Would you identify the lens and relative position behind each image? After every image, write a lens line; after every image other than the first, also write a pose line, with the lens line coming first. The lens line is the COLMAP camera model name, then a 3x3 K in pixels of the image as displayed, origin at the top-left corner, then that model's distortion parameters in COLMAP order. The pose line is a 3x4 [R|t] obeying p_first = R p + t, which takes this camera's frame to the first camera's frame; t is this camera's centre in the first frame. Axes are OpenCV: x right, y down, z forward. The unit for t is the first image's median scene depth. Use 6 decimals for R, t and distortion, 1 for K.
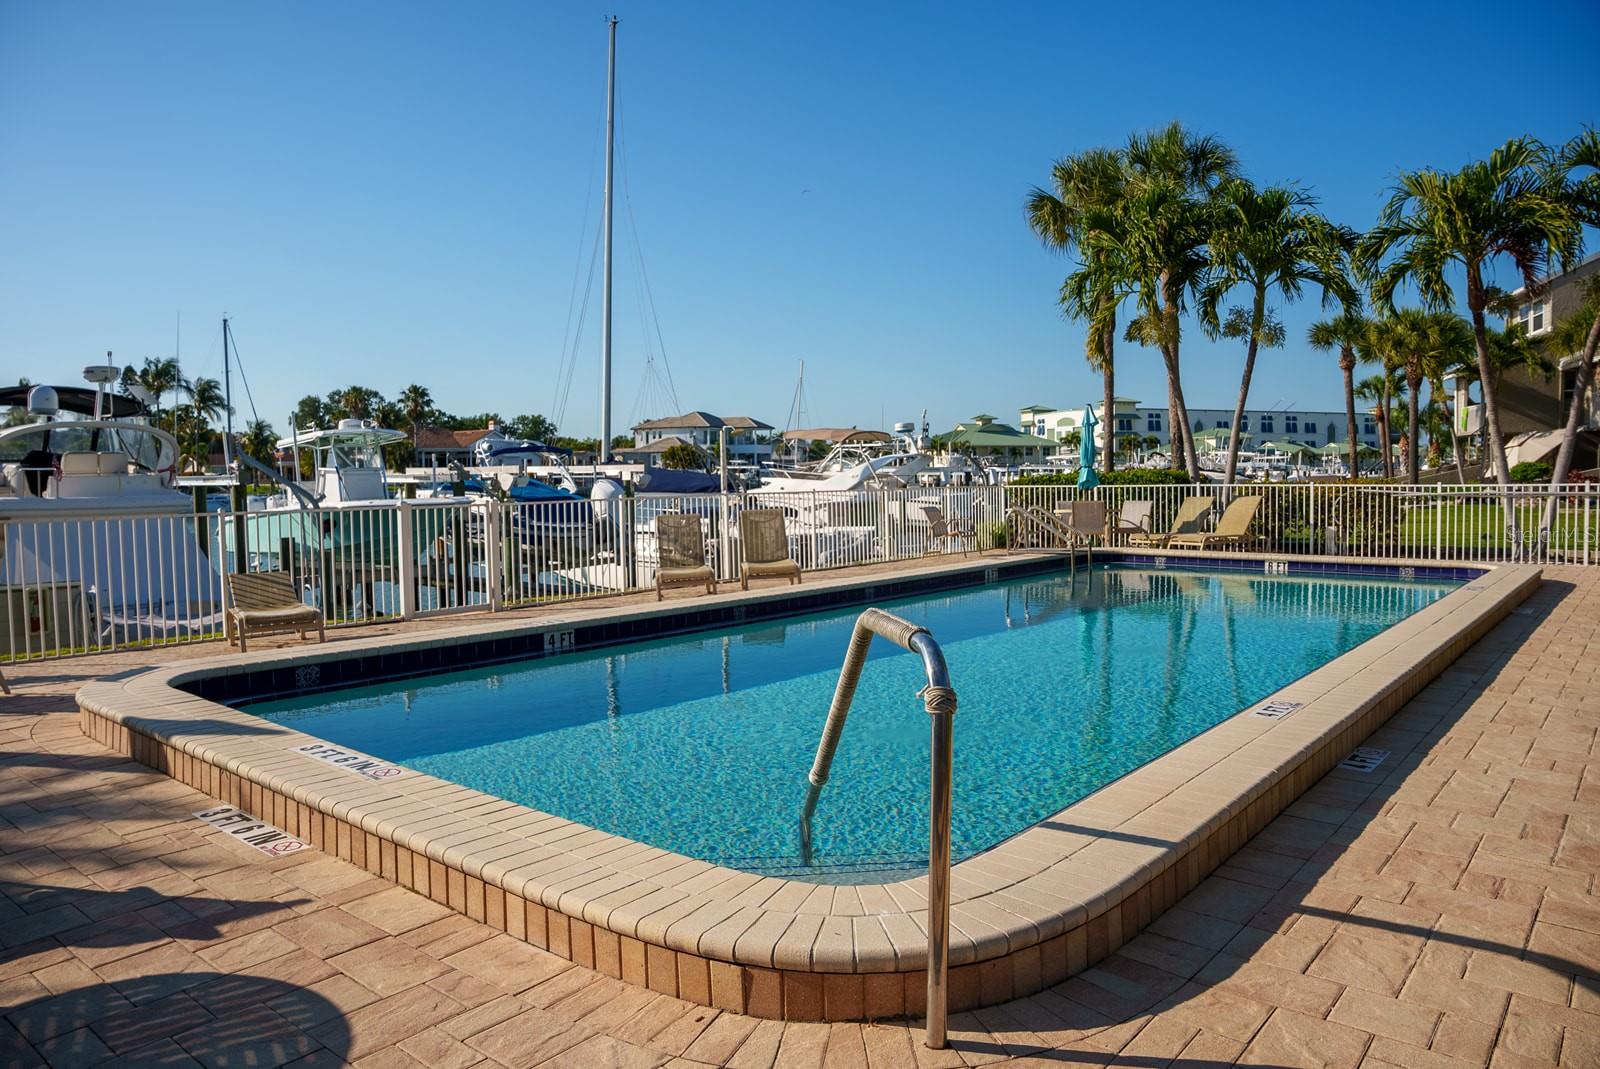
lens RADIAL K [[1122.1, 0, 794.0], [0, 1122.1, 534.5], [0, 0, 1]] dist [-0.184496, 0.158368]
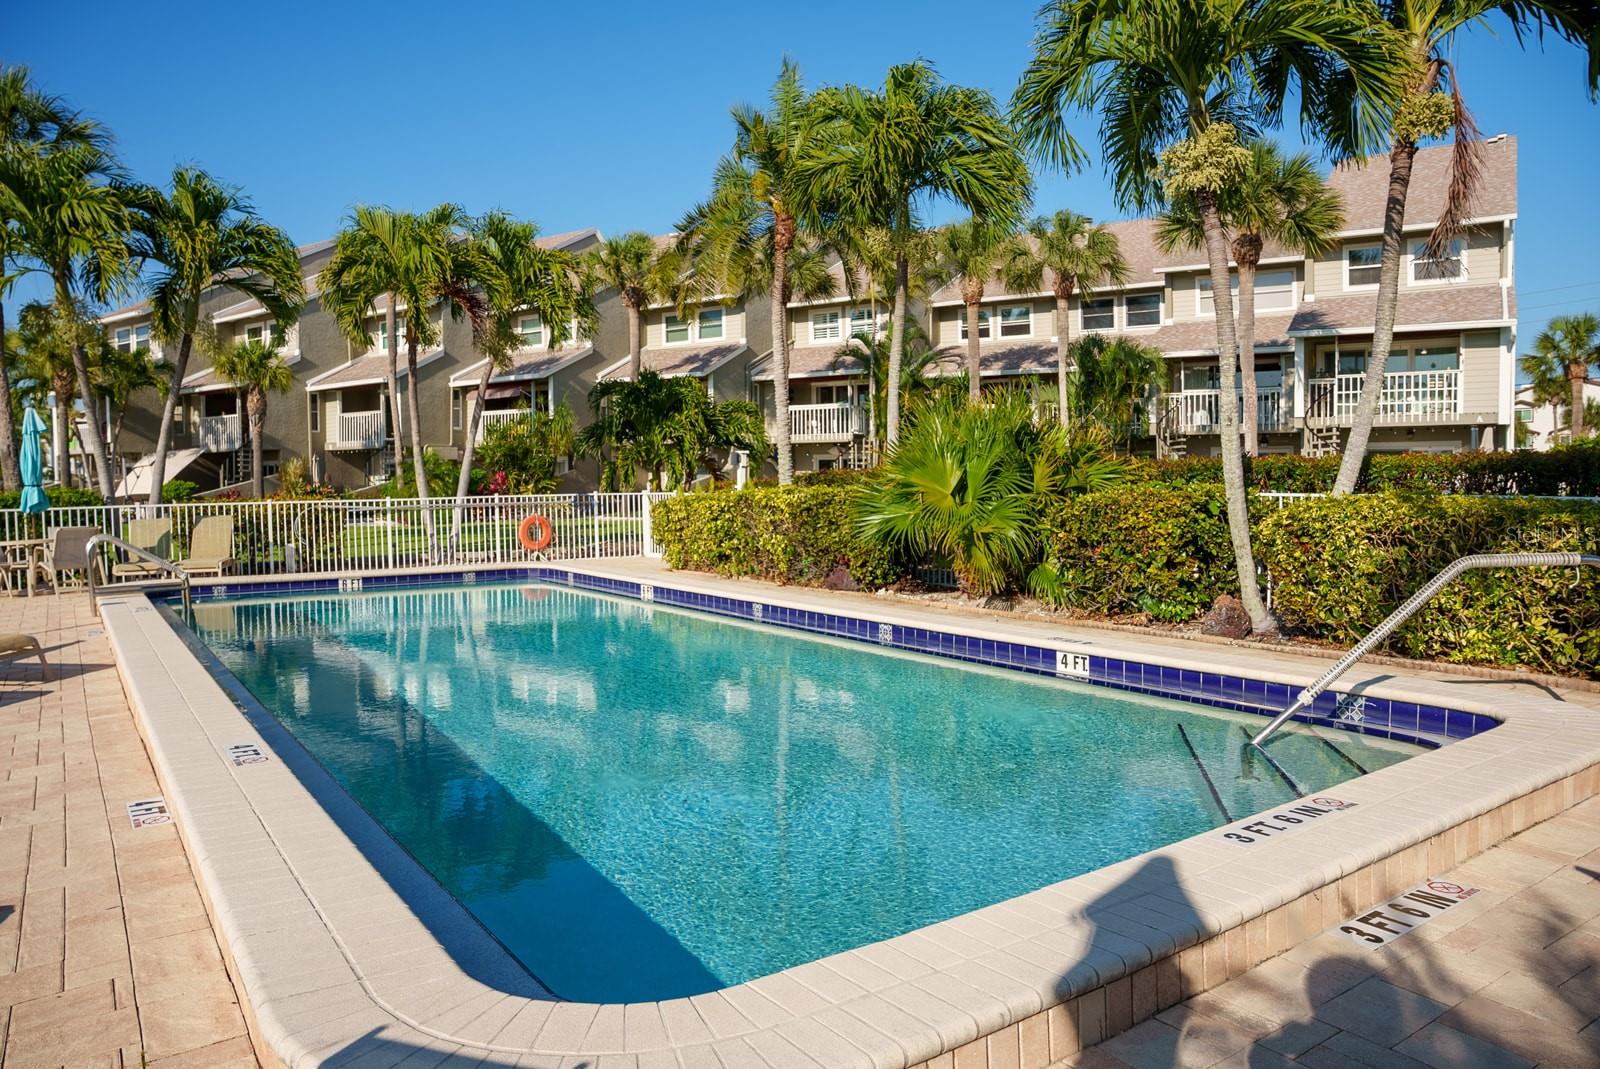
lens RADIAL K [[1122.1, 0, 794.0], [0, 1122.1, 534.5], [0, 0, 1]] dist [-0.184496, 0.158368]
pose [[0.251366, -0.039324, 0.967093, -0.361878], [0.060054, 0.997883, 0.024967, -0.013858], [-0.966027, 0.051802, 0.253195, 0.321493]]
